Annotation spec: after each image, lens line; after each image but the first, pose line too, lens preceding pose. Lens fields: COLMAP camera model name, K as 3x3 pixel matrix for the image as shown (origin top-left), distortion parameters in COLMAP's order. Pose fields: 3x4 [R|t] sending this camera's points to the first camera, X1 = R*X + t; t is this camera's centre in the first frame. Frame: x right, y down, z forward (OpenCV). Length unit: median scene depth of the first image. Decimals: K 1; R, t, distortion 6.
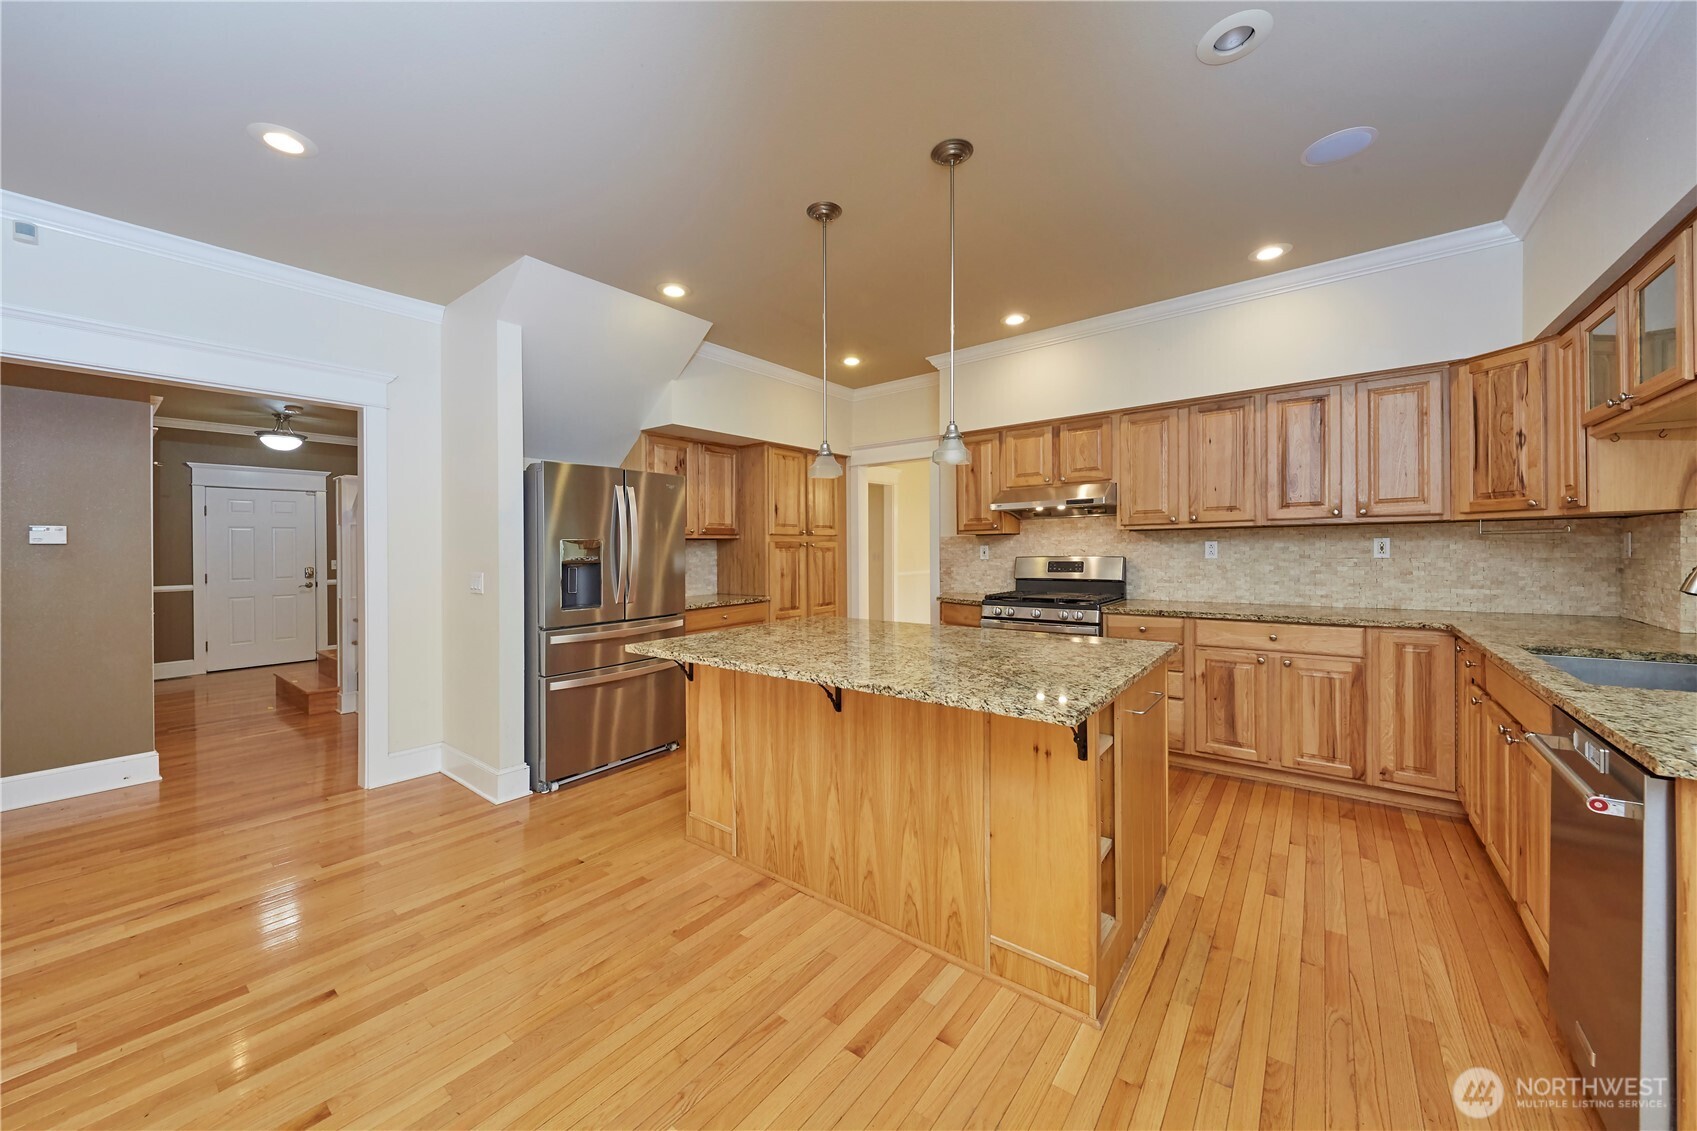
lens RADIAL K [[602.8, 0, 857.0], [0, 602.8, 547.6], [0, 0, 1]] dist [0.002097, 0.000036]
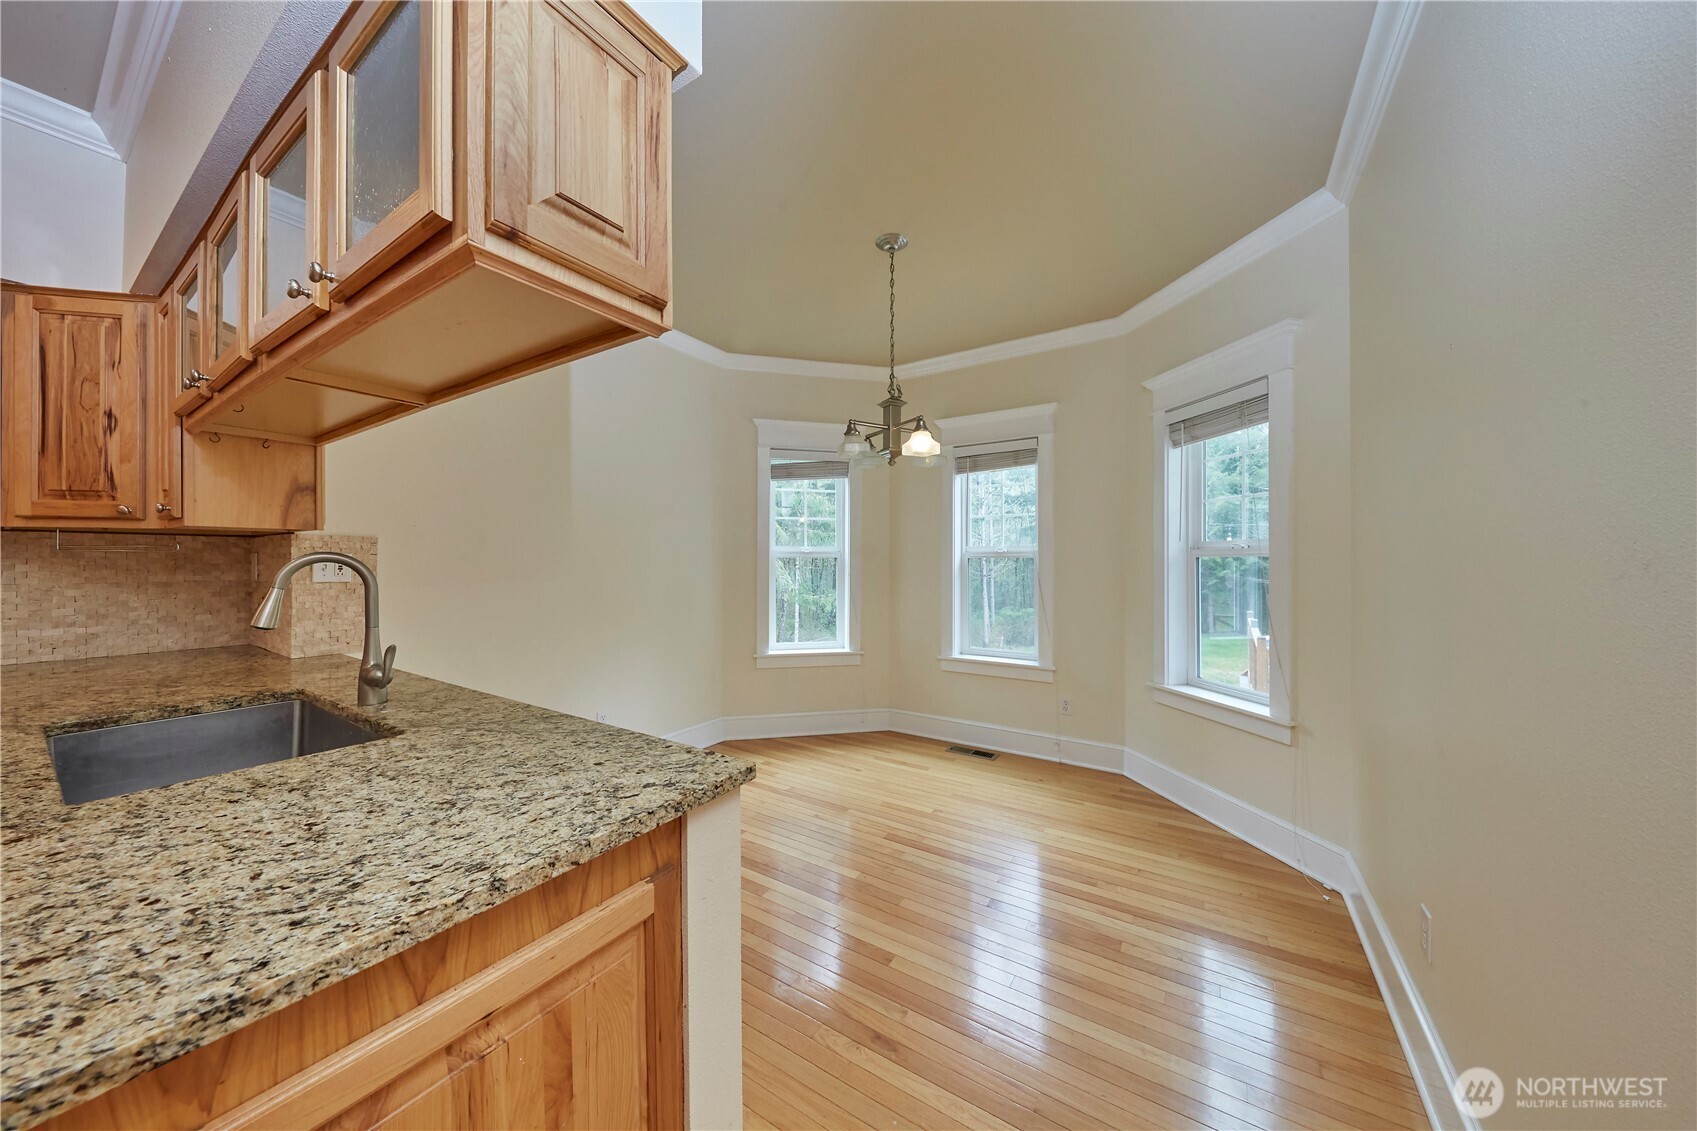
lens RADIAL K [[556.1, 0, 854.9], [0, 556.1, 567.8], [0, 0, 1]] dist [-0.004964, -0.000020]
pose [[-0.089995, 0.005258, 0.995928, 0.296302], [-0.003798, 0.999977, -0.005622, -0.001425], [-0.995935, -0.004288, -0.089973, 0.134205]]
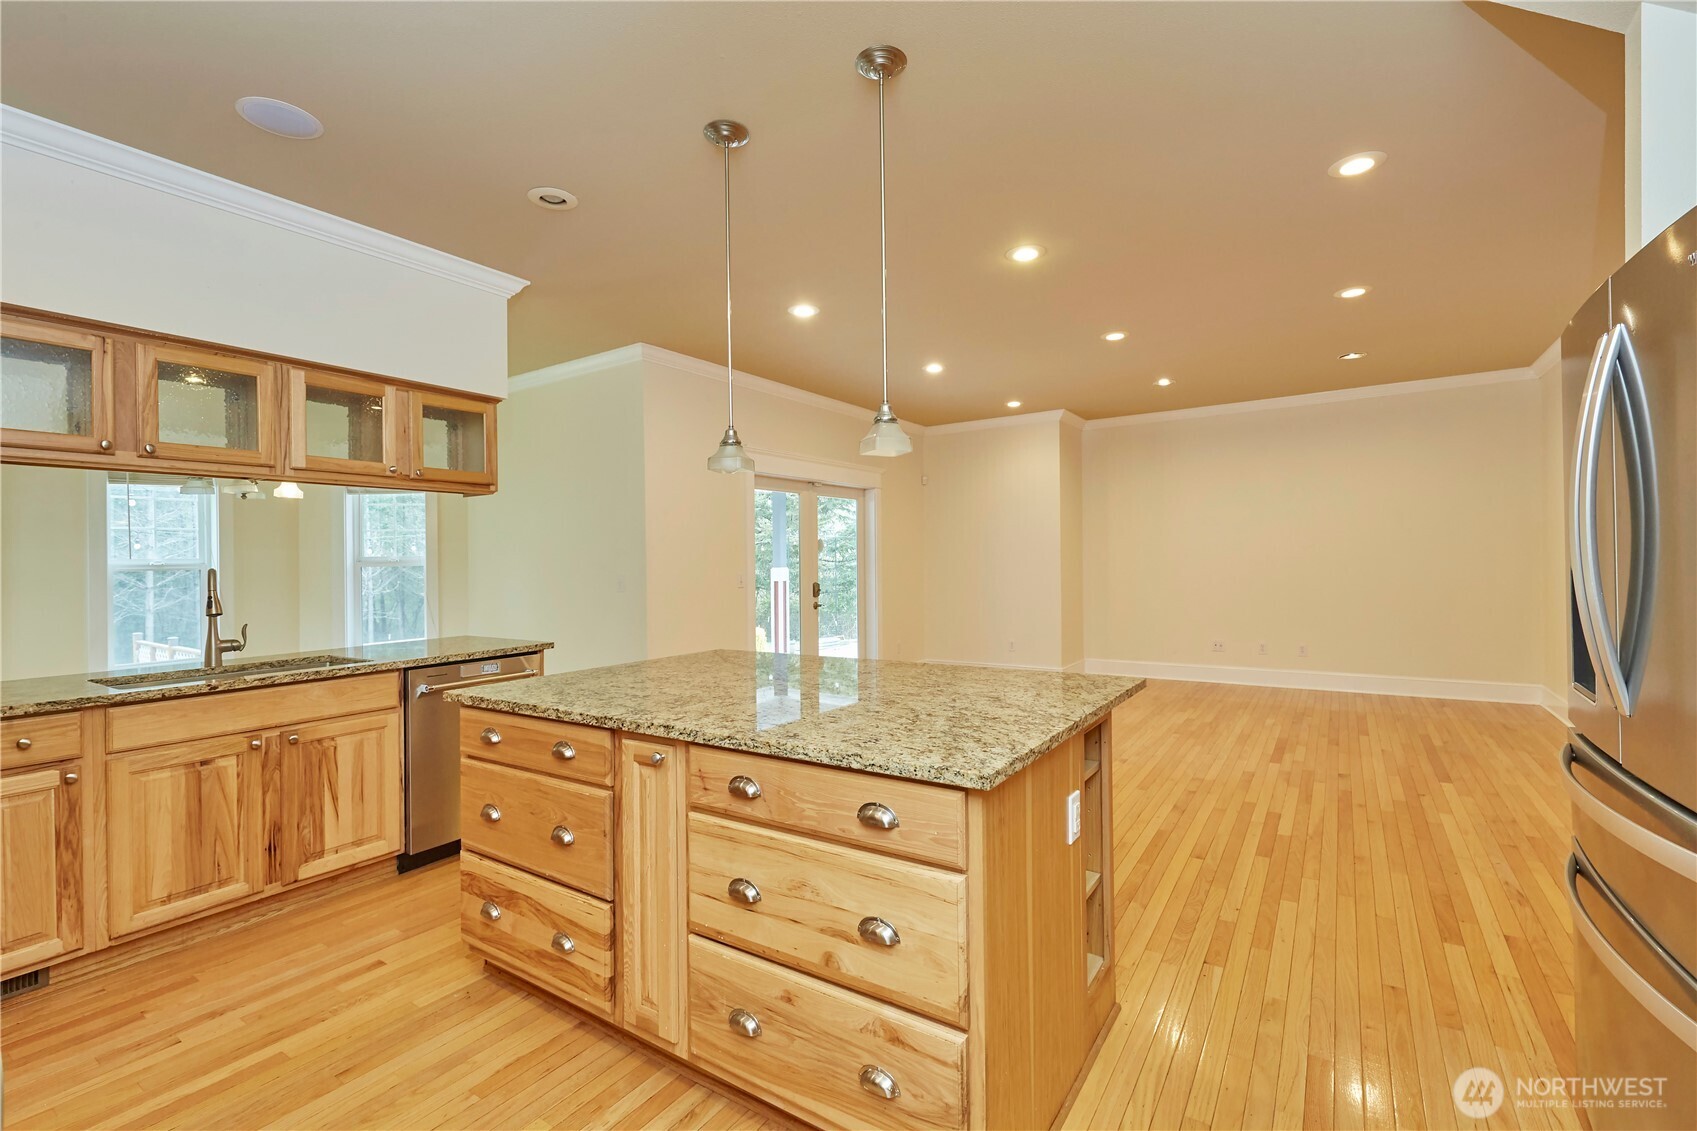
lens RADIAL K [[737.4, 0, 861.3], [0, 737.4, 576.2], [0, 0, 1]] dist [0.000574, -0.000036]
pose [[-0.996308, 0.034136, -0.078777, 0.029840], [0.032667, 0.999269, 0.019861, 0.001384], [0.079397, 0.017215, -0.996694, 1.478739]]
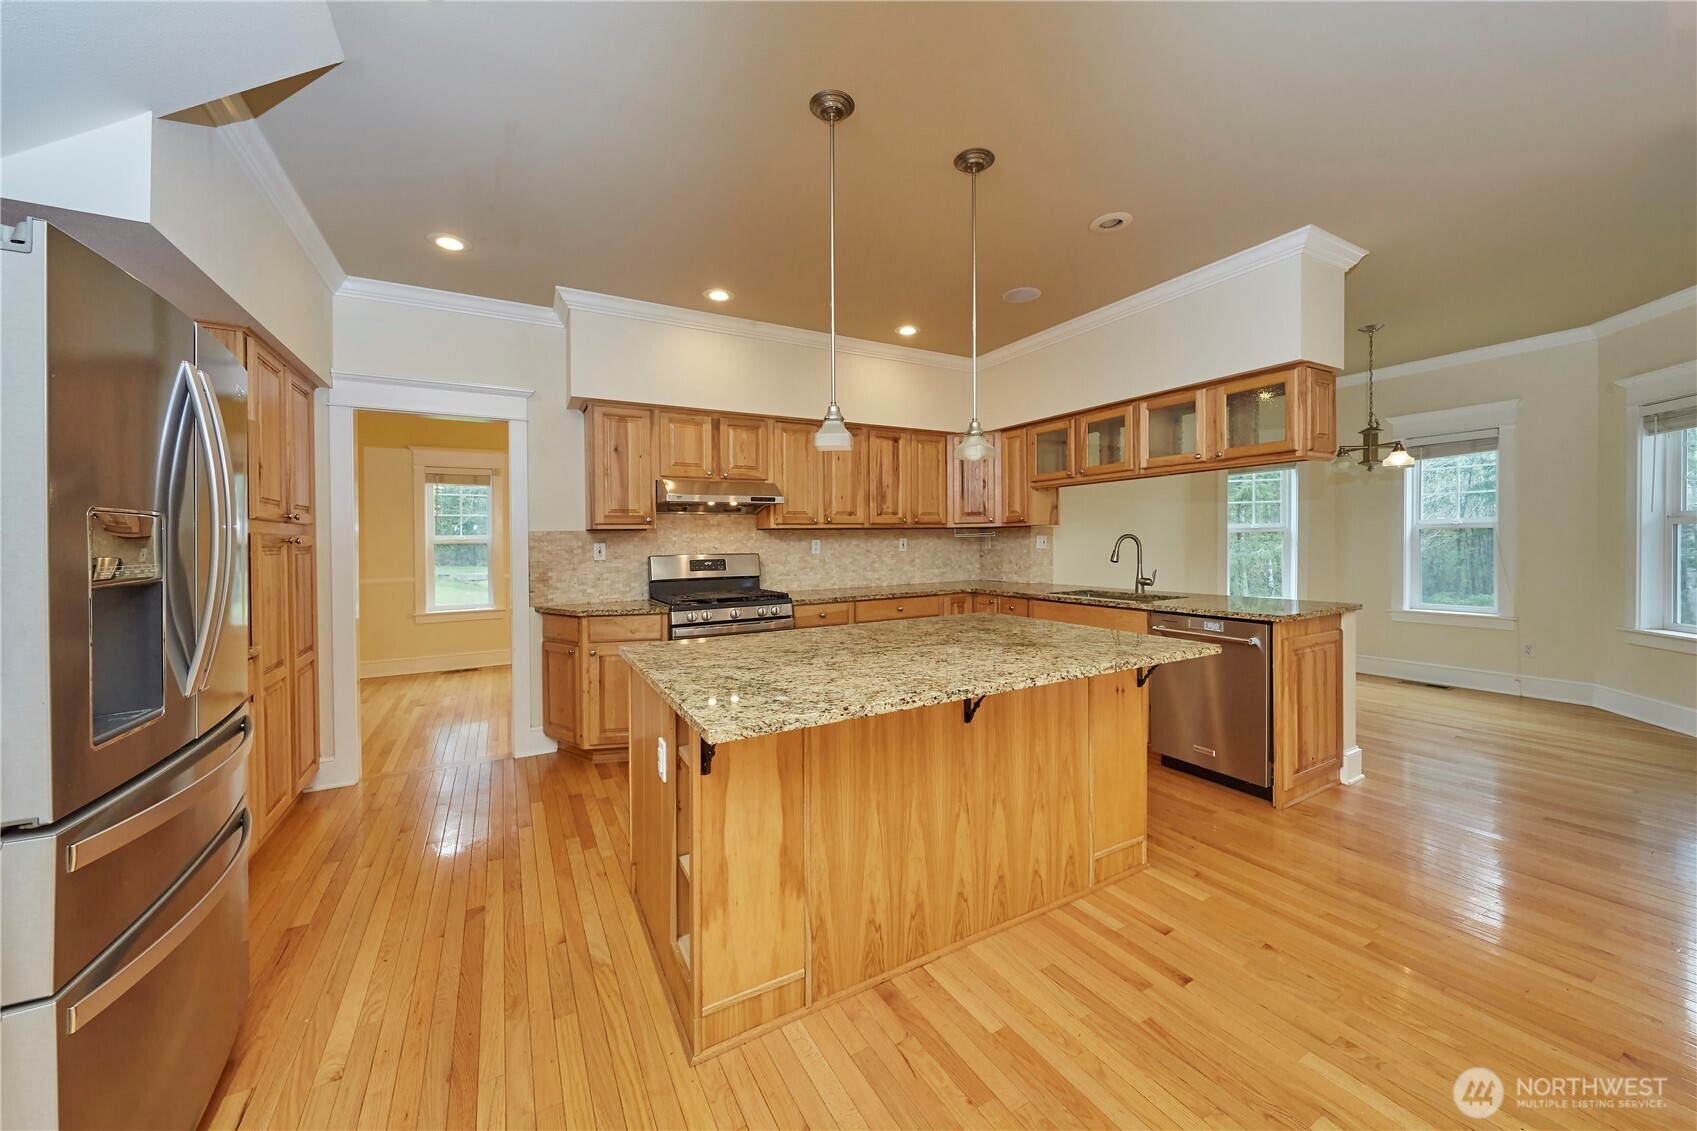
lens RADIAL K [[612.1, 0, 859.3], [0, 612.1, 553.6], [0, 0, 1]] dist [0.017744, -0.009449]
pose [[0.381061, -0.010966, 0.924485, -0.627086], [0.007146, 0.999935, 0.008916, 0.008902], [-0.924522, 0.003209, 0.381115, 0.542765]]
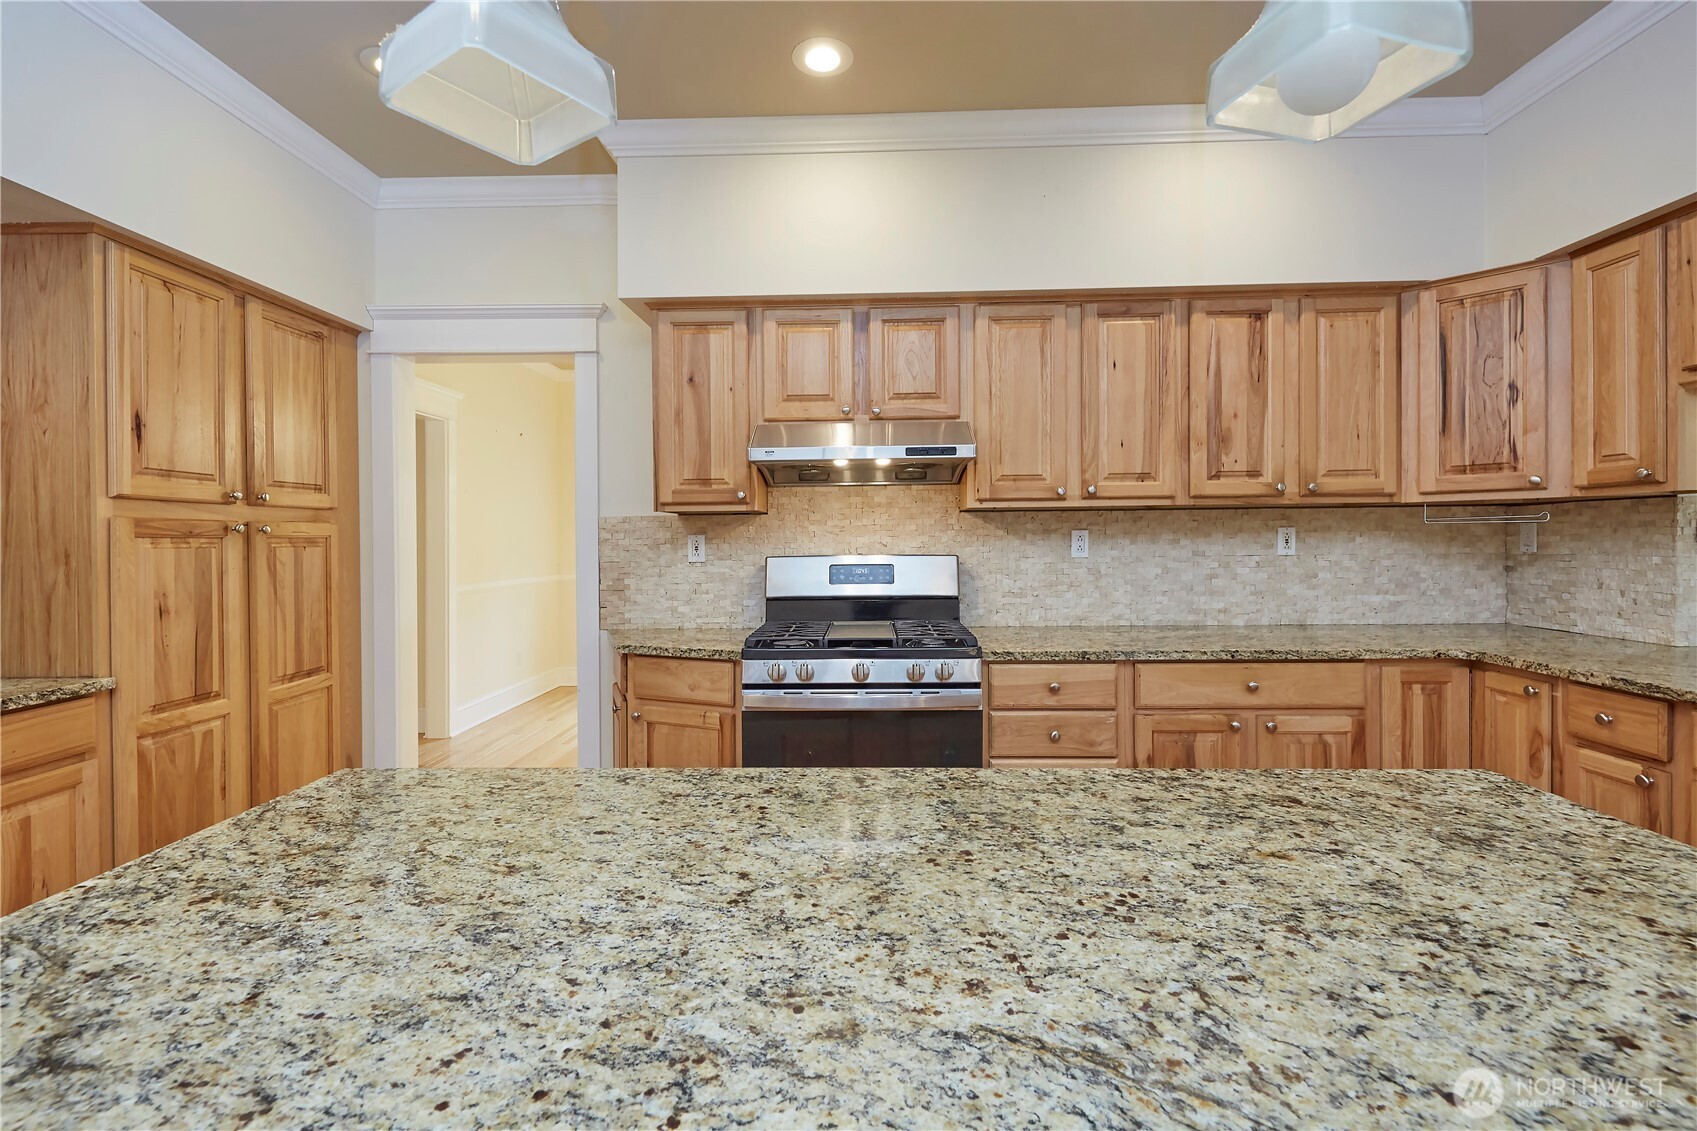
lens RADIAL K [[738.6, 0, 849.1], [0, 738.6, 547.3], [0, 0, 1]] dist [0.016100, -0.007988]
pose [[0.812099, 0.000210, 0.583520, -0.076465], [-0.003106, 0.999987, 0.003962, 0.006464], [-0.583512, -0.005029, 0.812089, 0.616326]]
